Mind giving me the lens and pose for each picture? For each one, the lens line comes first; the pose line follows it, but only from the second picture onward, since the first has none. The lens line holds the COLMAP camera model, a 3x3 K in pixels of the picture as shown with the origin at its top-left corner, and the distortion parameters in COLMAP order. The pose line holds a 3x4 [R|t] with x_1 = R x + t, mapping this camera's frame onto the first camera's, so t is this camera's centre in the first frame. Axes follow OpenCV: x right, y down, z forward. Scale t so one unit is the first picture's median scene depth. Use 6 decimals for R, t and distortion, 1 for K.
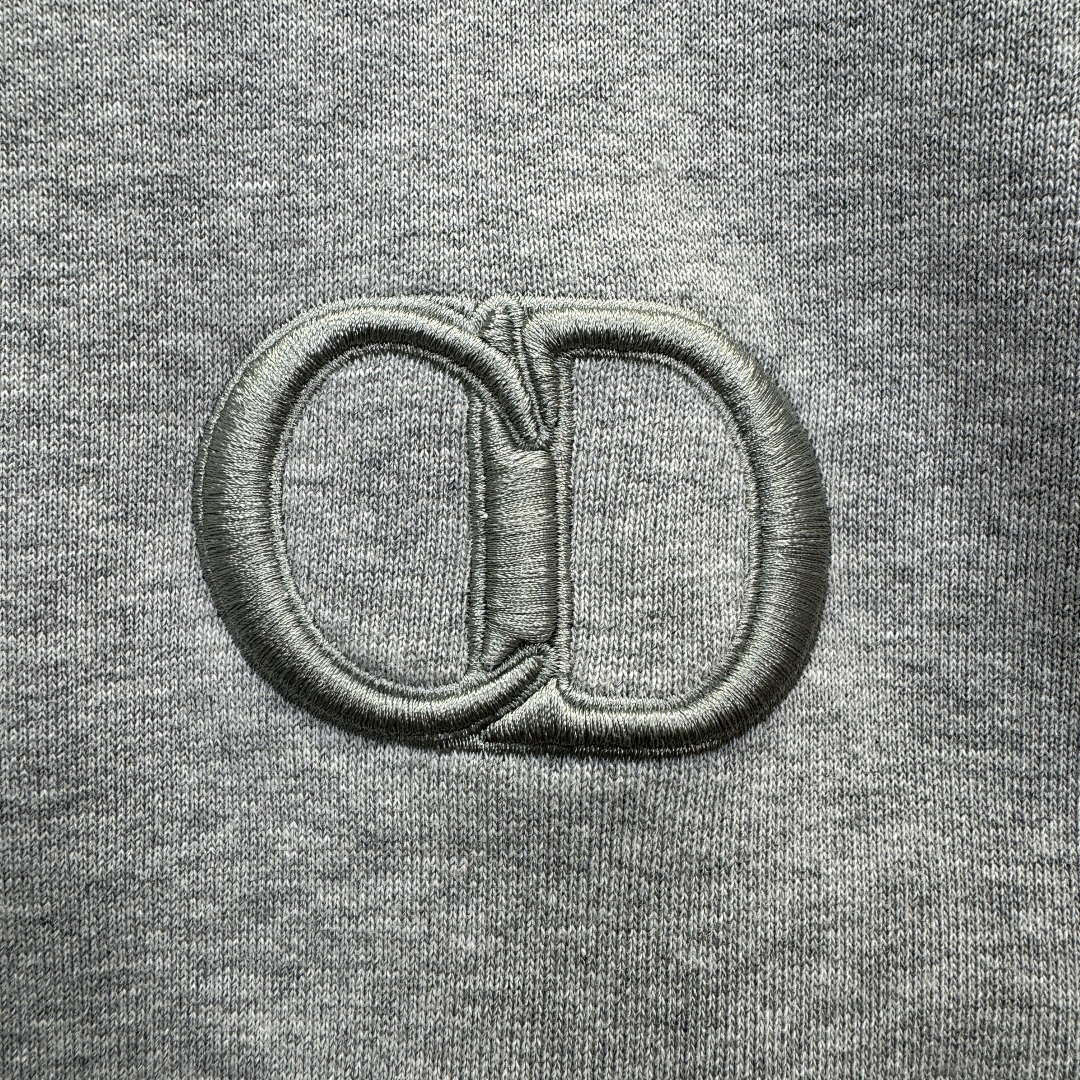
lens RADIAL K [[1421.5, 0, 541.9], [0, 1421.5, 439.4], [0, 0, 1]] dist [0.174863, 0.102150]
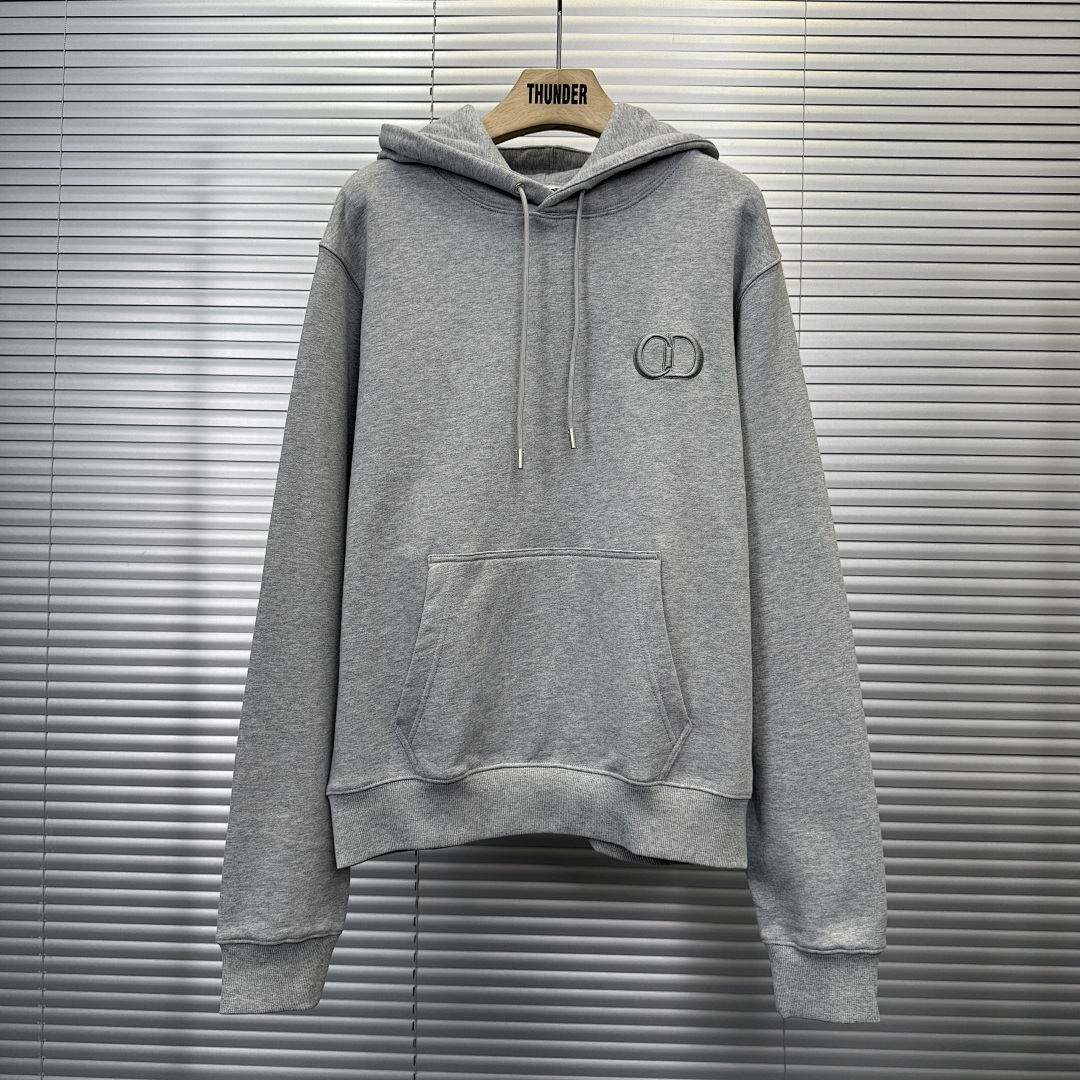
lens RADIAL K [[977.3, 0, 540.0], [0, 977.3, 540.0], [0, 0, 1]] dist [0.143548, -0.350102]
pose [[0.978460, 0.051806, -0.199828, 0.525023], [-0.059660, 0.997657, -0.033482, 1.573252], [0.197625, 0.044683, 0.979259, -5.613514]]
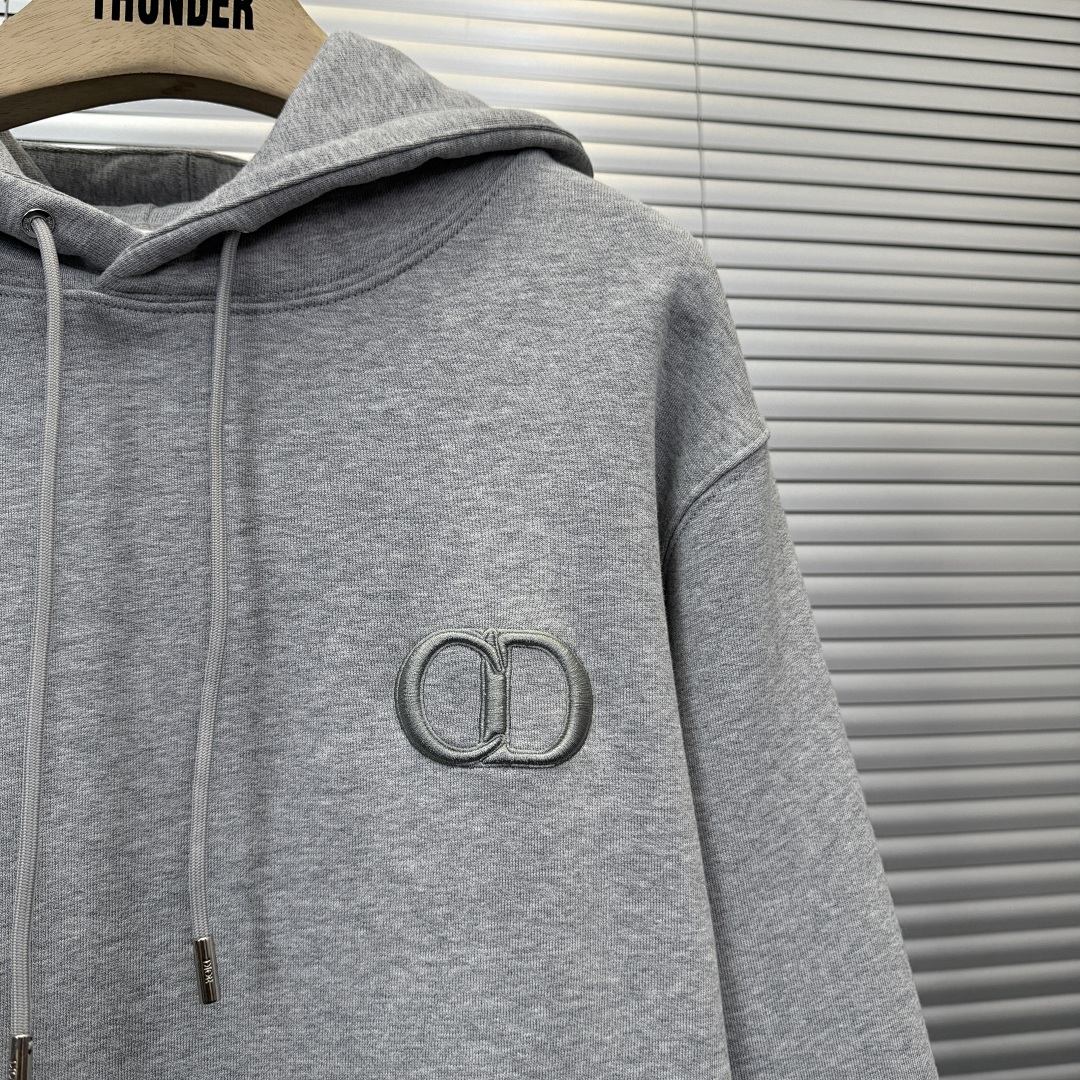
lens RADIAL K [[977.3, 0, 540.0], [0, 977.3, 540.0], [0, 0, 1]] dist [0.143548, -0.350102]
pose [[0.999947, 0.007570, -0.007011, 0.100770], [-0.008679, 0.984576, -0.174743, 0.096613], [0.005580, 0.174794, 0.984589, -1.312746]]
